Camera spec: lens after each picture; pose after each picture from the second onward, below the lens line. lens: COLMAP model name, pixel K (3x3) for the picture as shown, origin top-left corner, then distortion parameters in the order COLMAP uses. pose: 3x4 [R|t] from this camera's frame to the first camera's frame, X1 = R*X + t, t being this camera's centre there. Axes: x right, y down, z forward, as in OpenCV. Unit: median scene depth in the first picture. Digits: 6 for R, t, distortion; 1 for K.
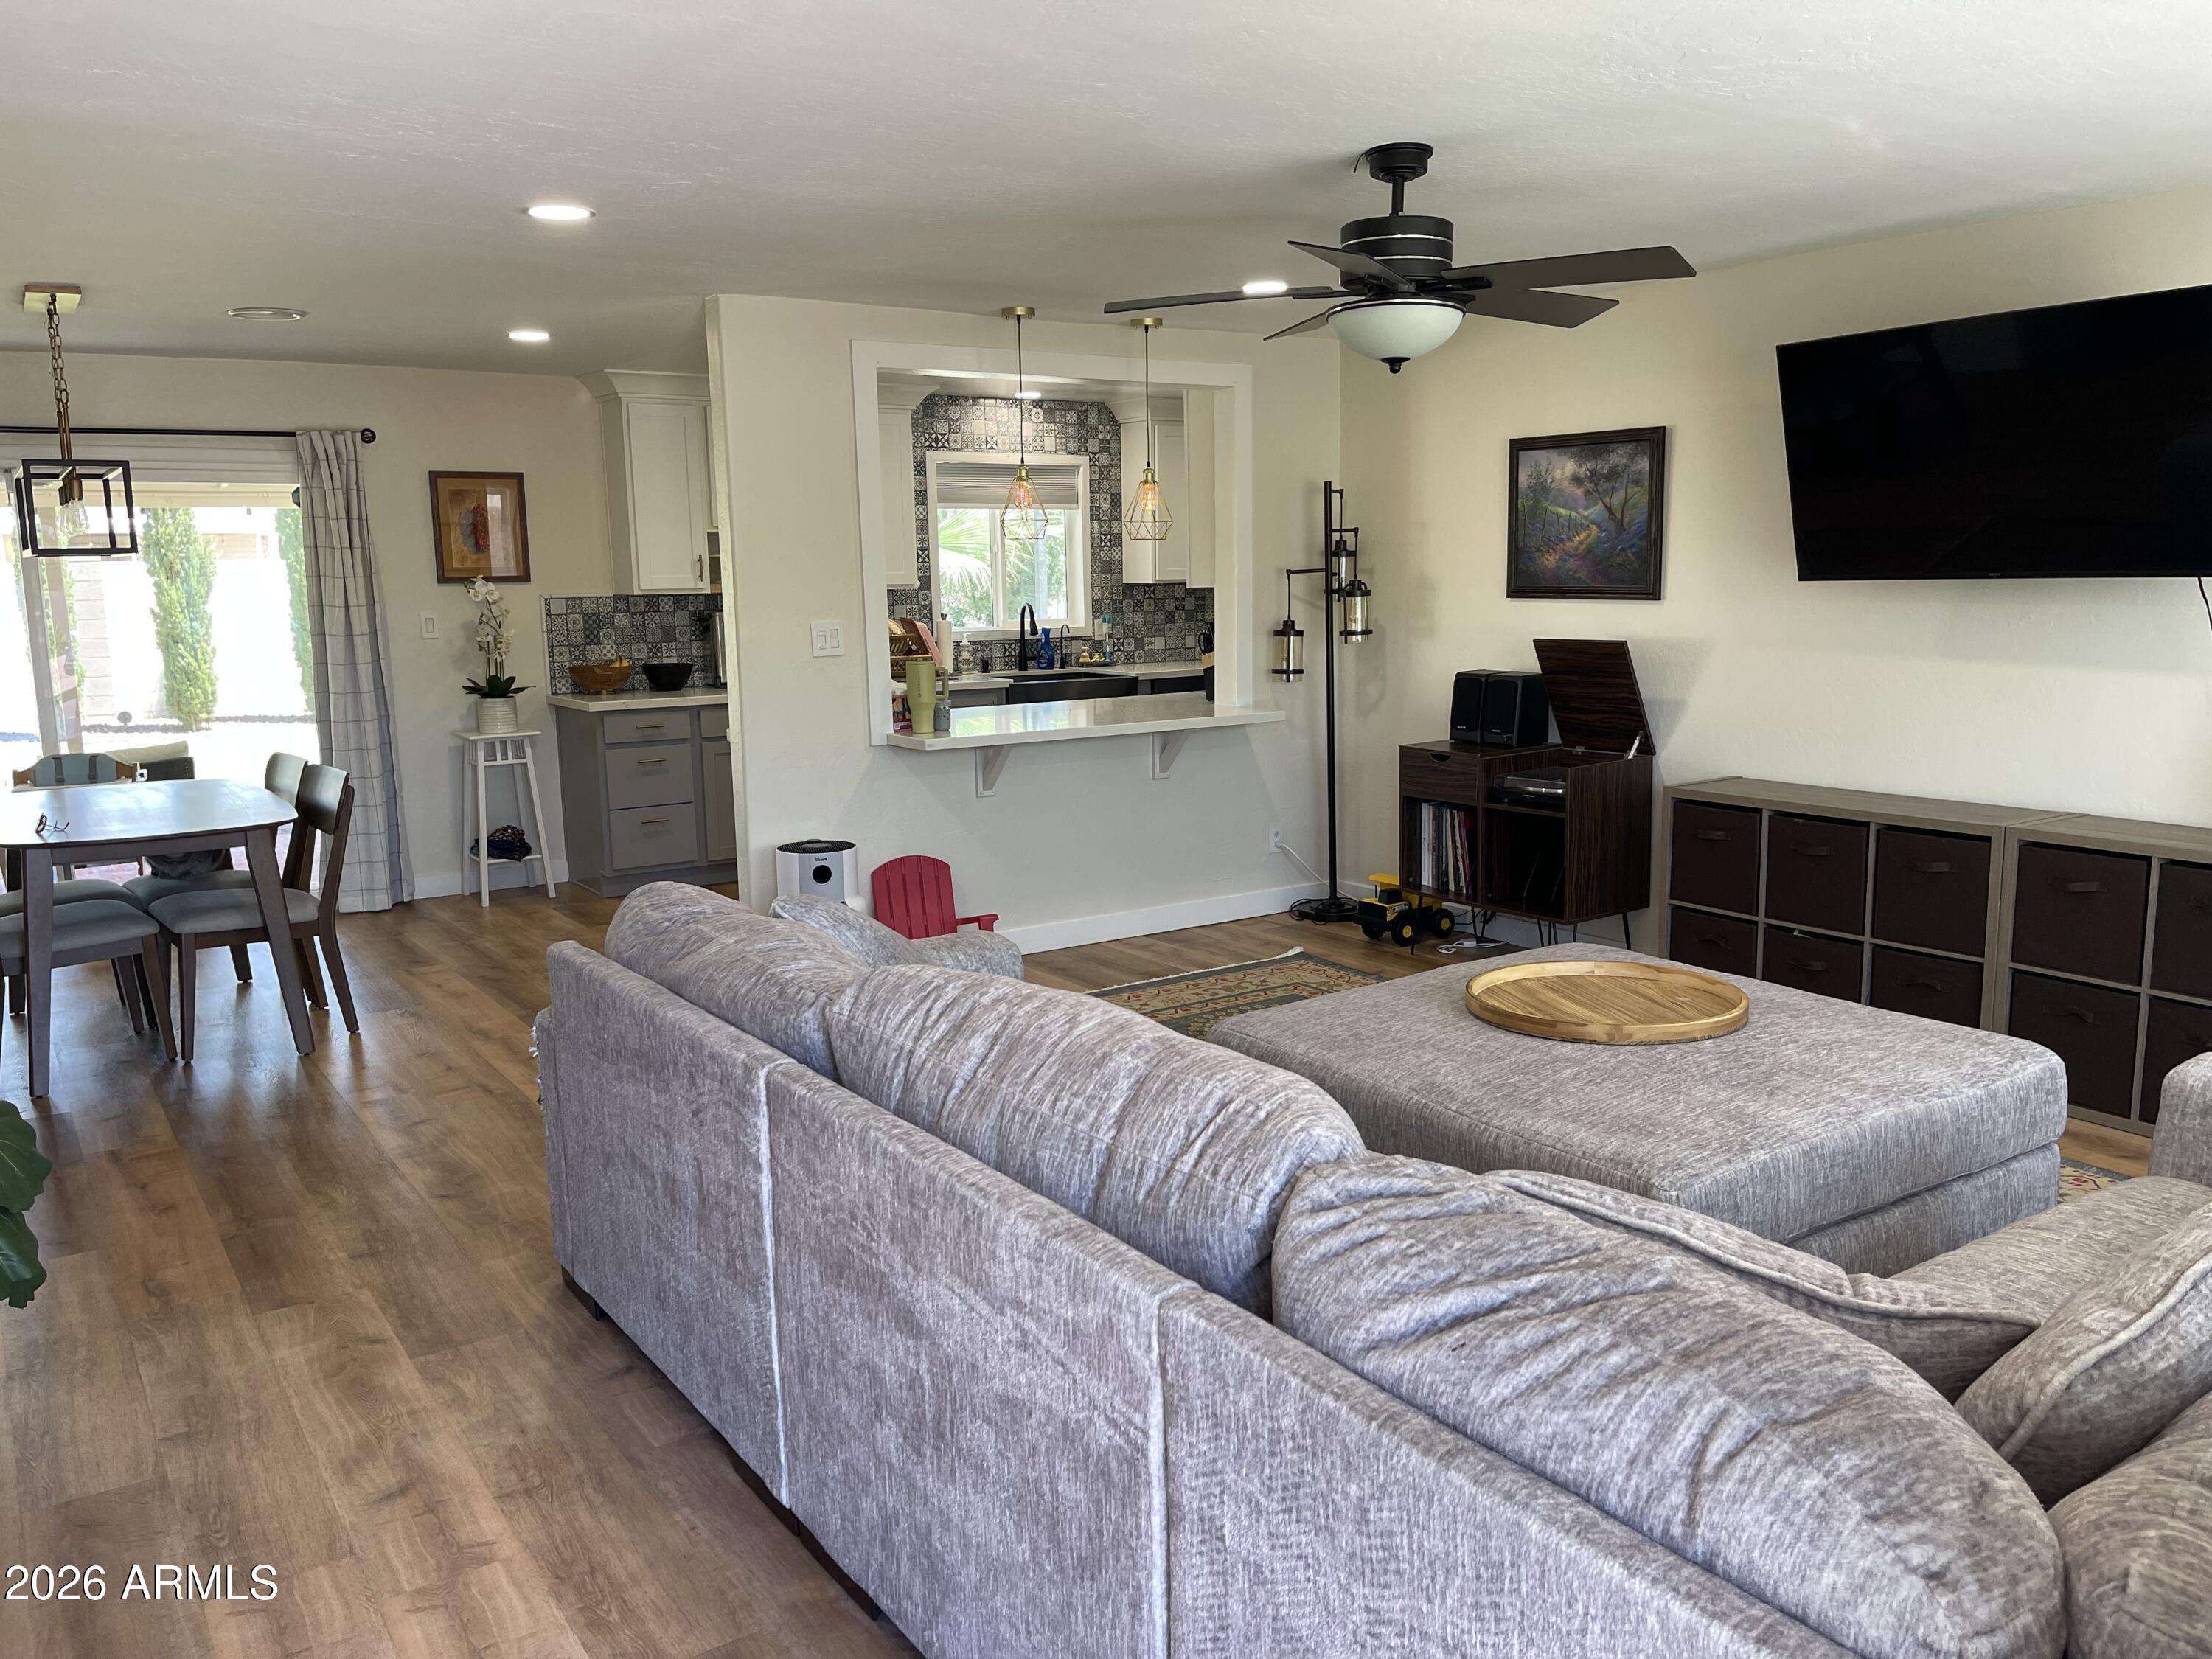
lens RADIAL K [[1720.3, 0, 1110.0], [0, 1720.3, 832.6], [0, 0, 1]] dist [0.033081, -0.007067]
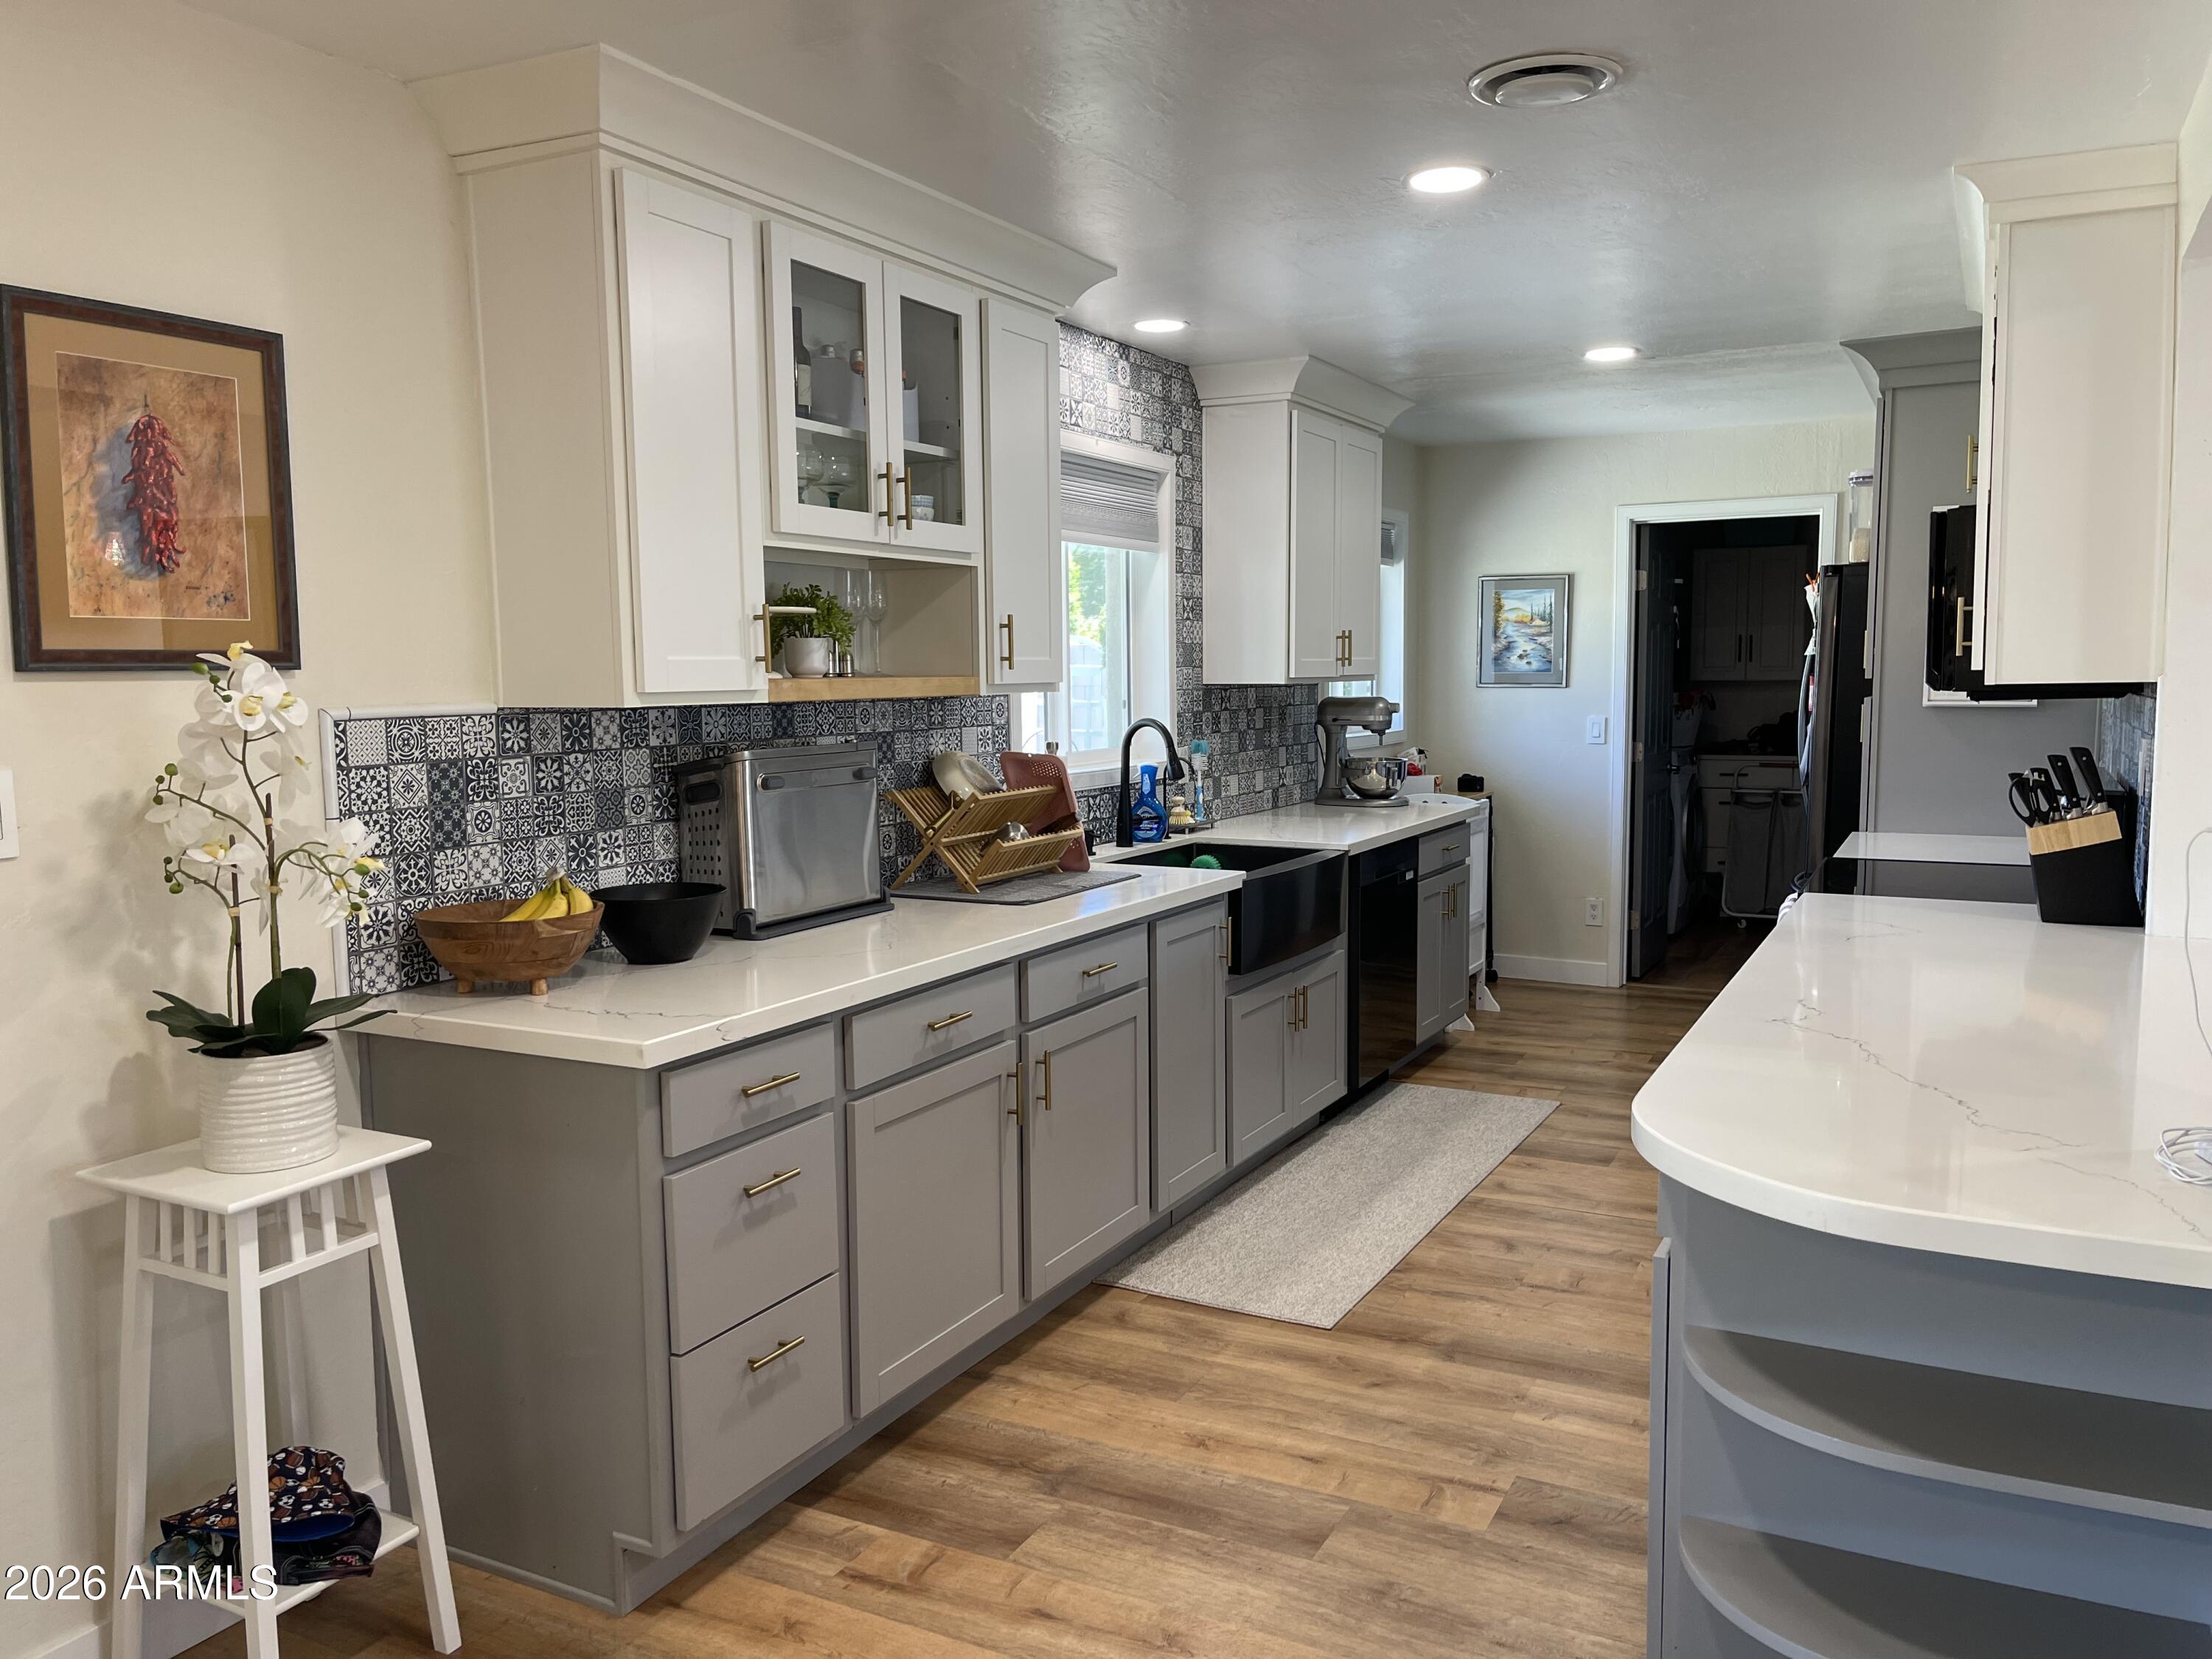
lens RADIAL K [[1680.8, 0, 1099.5], [0, 1680.8, 828.1], [0, 0, 1]] dist [0.033924, -0.014840]
pose [[0.883909, -0.039356, 0.466000, -0.335595], [0.070413, 0.996293, -0.049416, -0.084550], [-0.462328, 0.076491, 0.883403, 0.618434]]
